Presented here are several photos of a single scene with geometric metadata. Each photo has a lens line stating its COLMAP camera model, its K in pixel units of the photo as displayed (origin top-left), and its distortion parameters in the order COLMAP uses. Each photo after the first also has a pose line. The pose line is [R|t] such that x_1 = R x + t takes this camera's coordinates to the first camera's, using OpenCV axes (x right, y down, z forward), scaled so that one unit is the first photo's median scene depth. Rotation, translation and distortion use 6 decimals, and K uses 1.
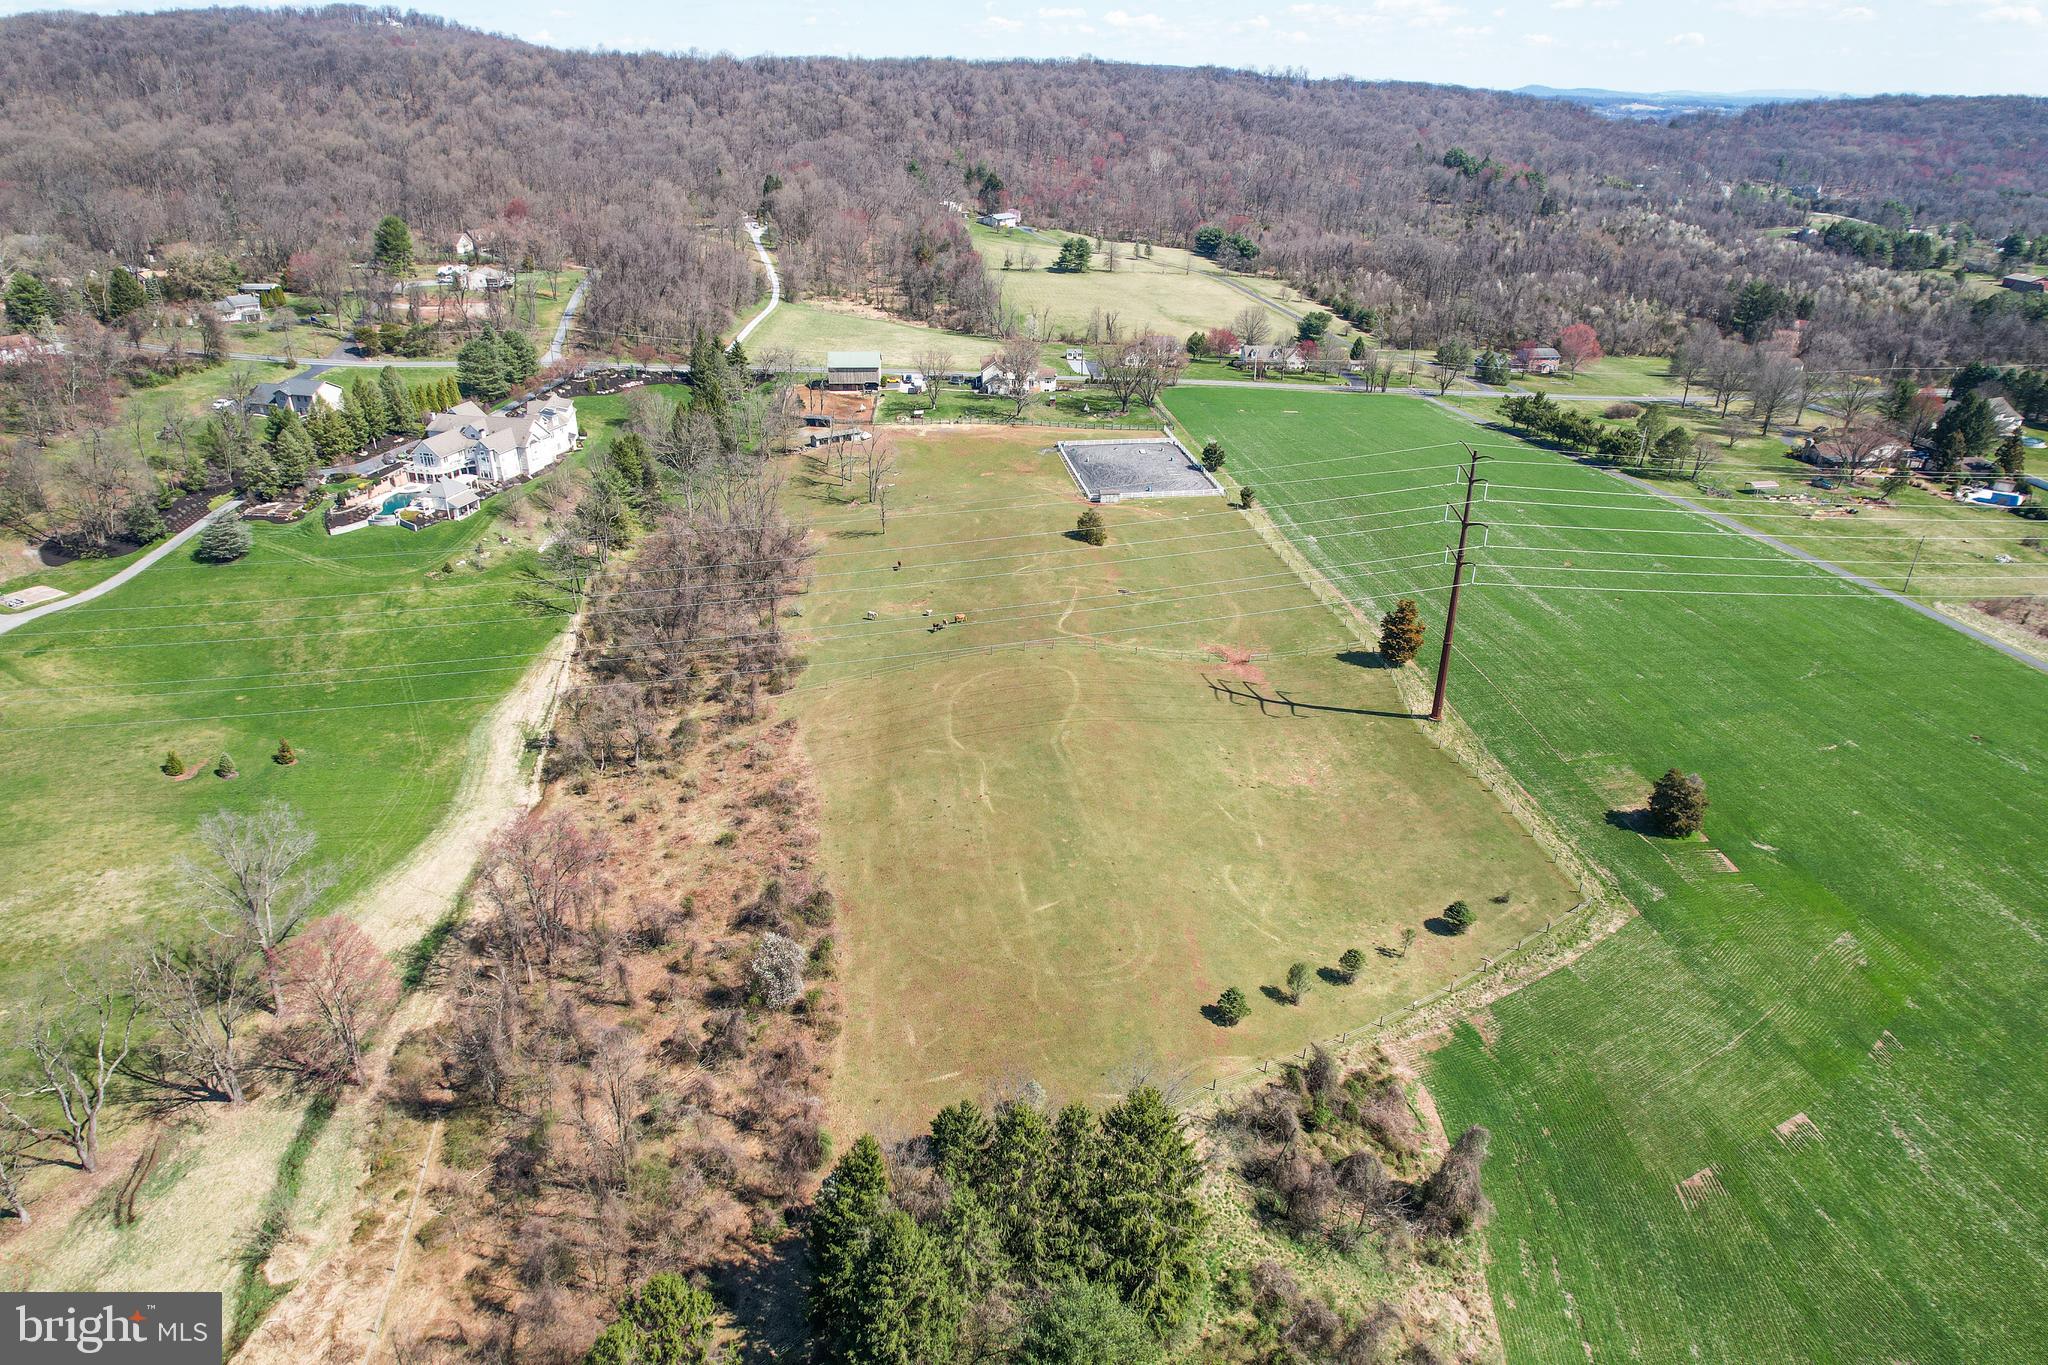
lens RADIAL K [[1312.3, 0, 1028.3], [0, 1312.3, 681.2], [0, 0, 1]] dist [-0.080149, 0.075947]
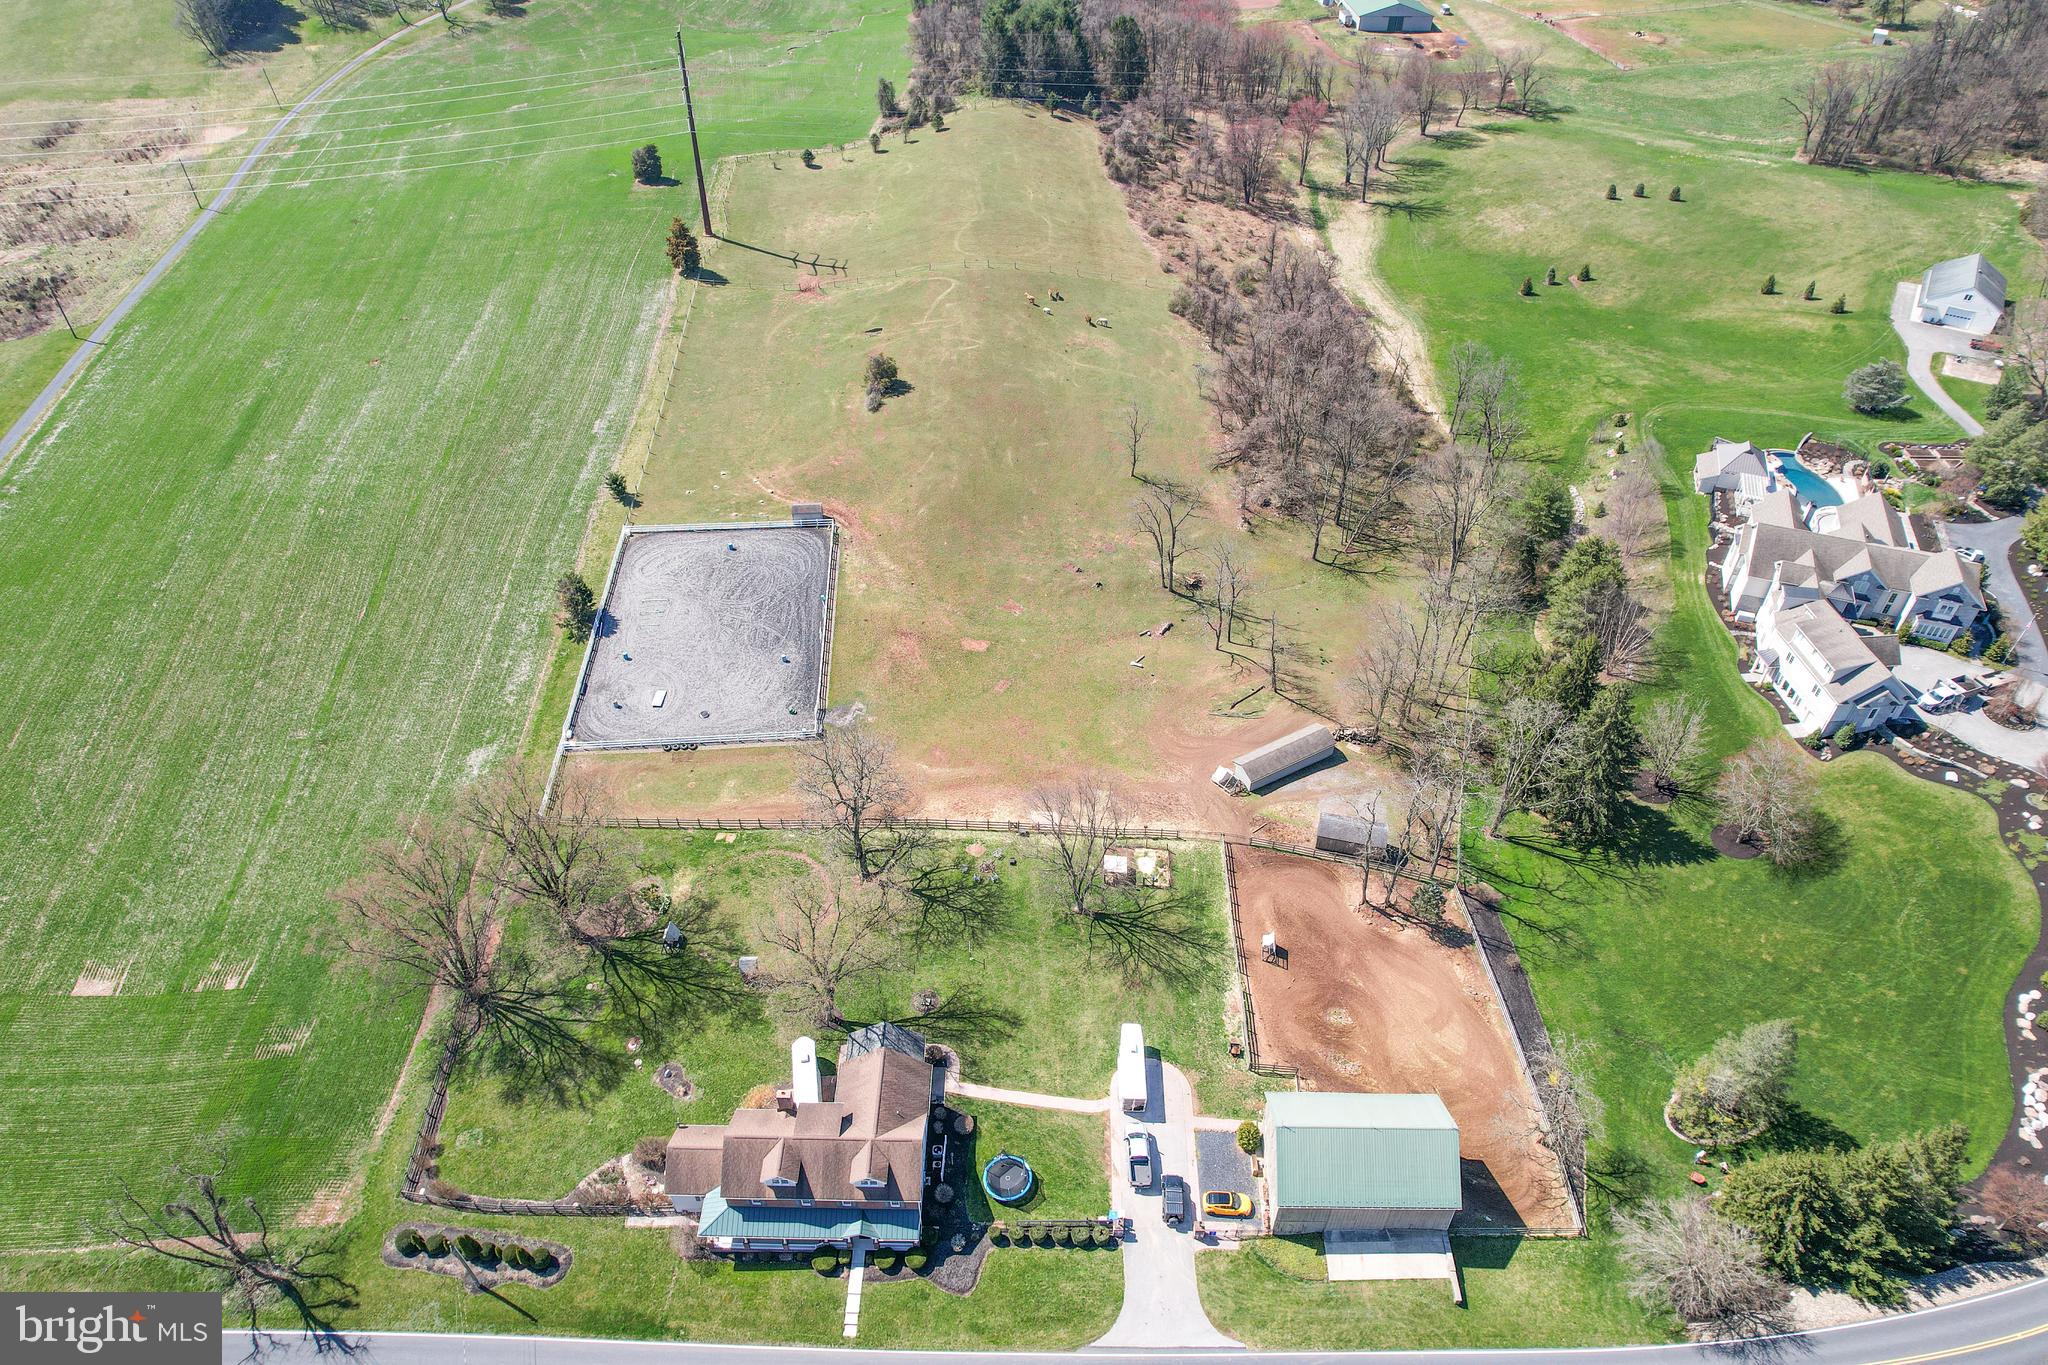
lens RADIAL K [[1312.3, 0, 1028.3], [0, 1312.3, 681.2], [0, 0, 1]] dist [-0.080149, 0.075947]
pose [[-0.997192, -0.057827, 0.047590, -0.048960], [0.020604, 0.399093, 0.916679, -0.400229], [-0.072002, 0.915085, -0.396780, 0.744787]]
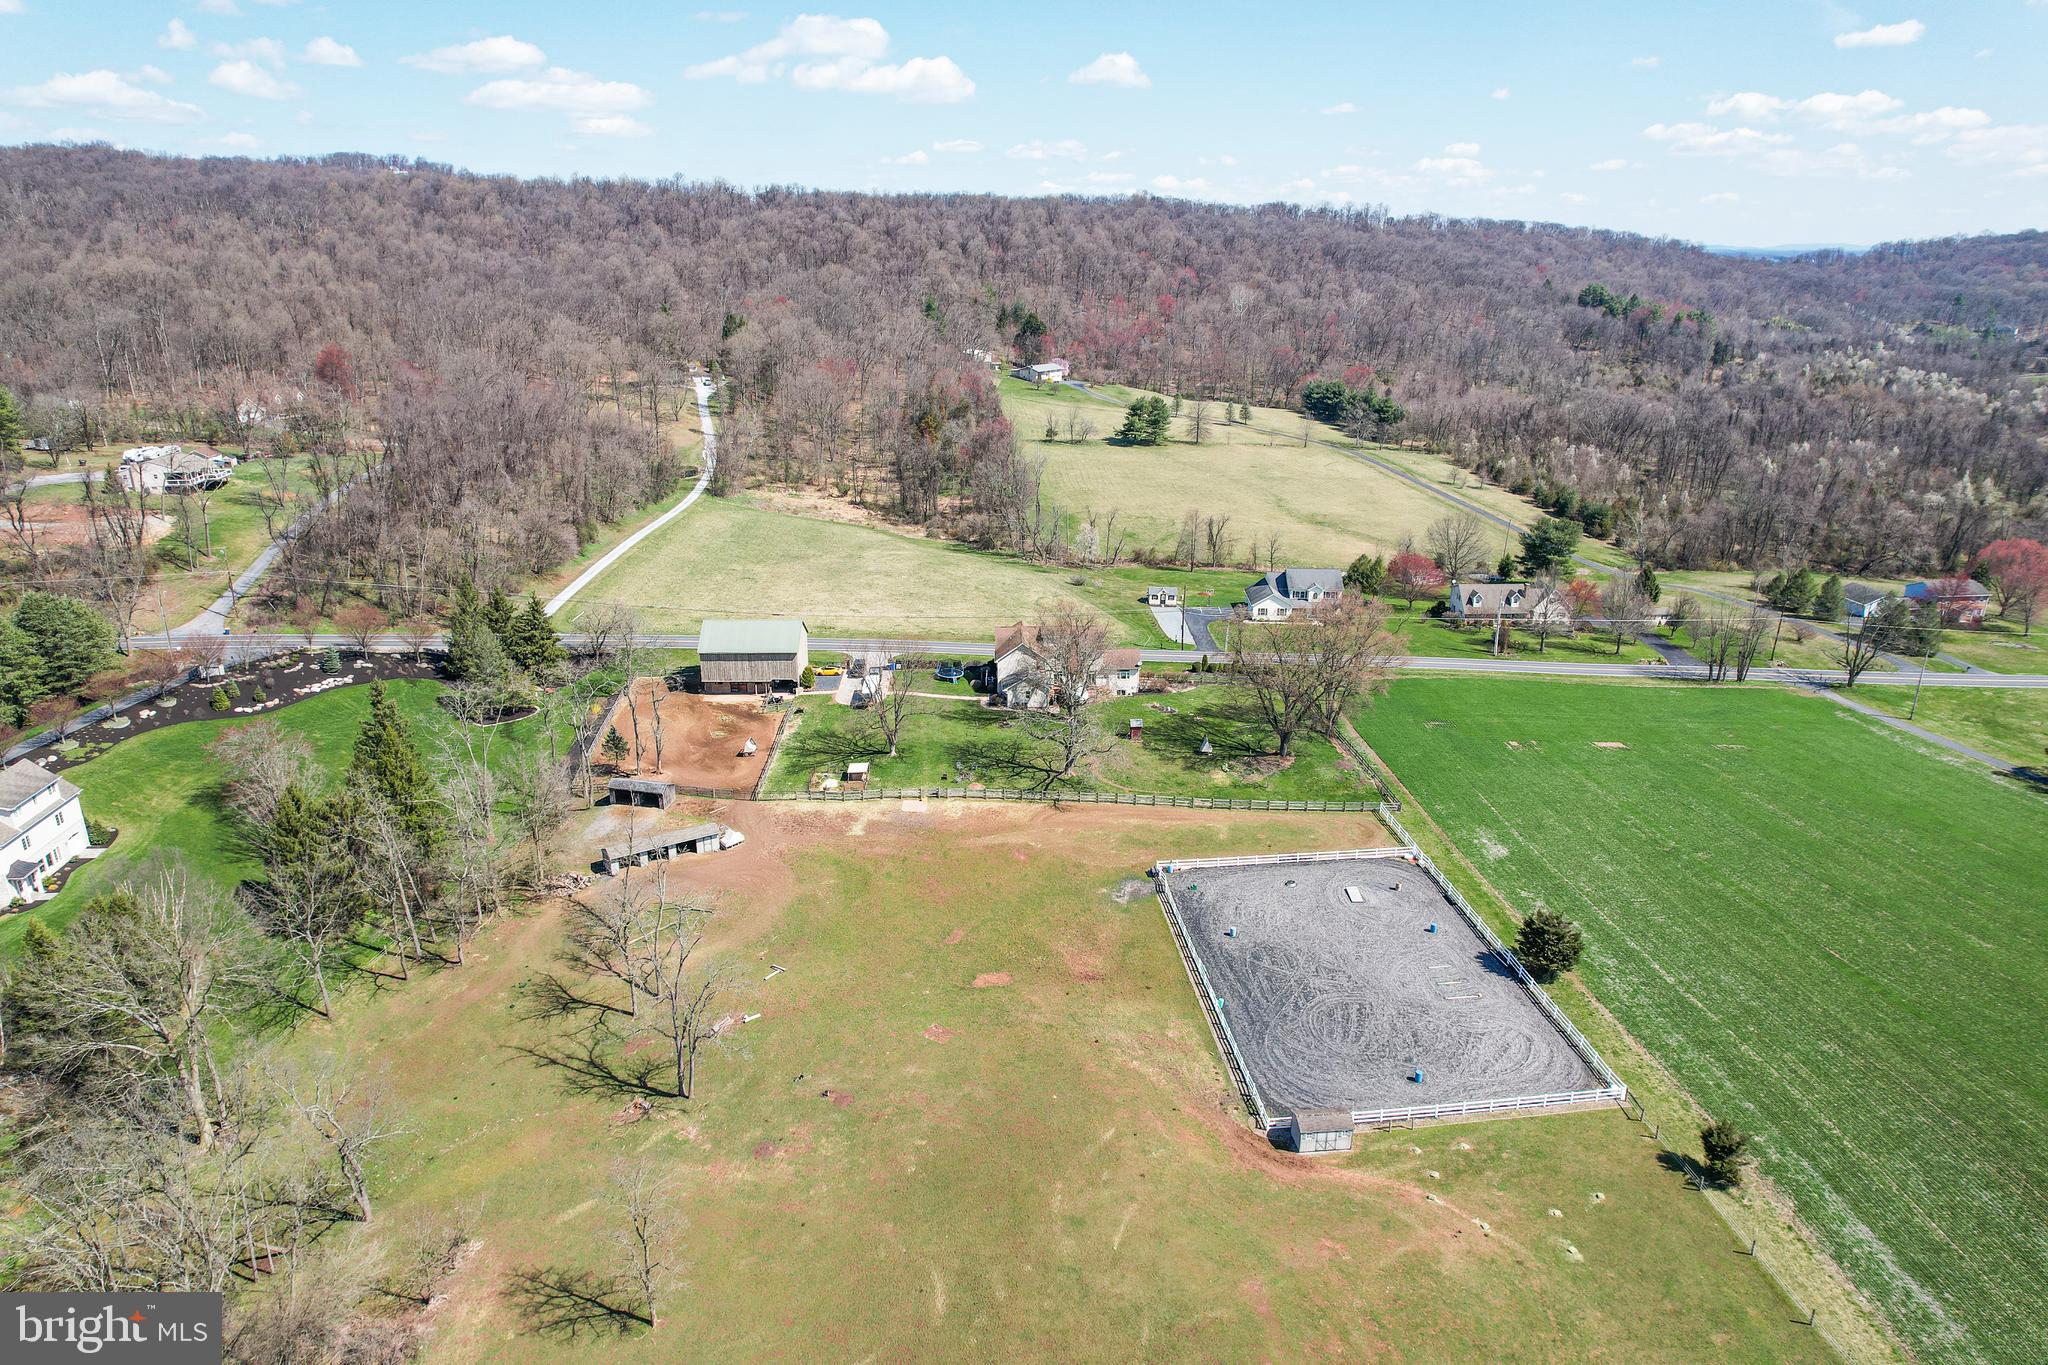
lens RADIAL K [[1312.3, 0, 1028.3], [0, 1312.3, 681.2], [0, 0, 1]] dist [-0.080149, 0.075947]
pose [[0.999398, 0.003093, -0.034547, -0.003584], [-0.006826, 0.994078, -0.108457, -0.124594], [0.034007, 0.108628, 0.993501, 0.351585]]
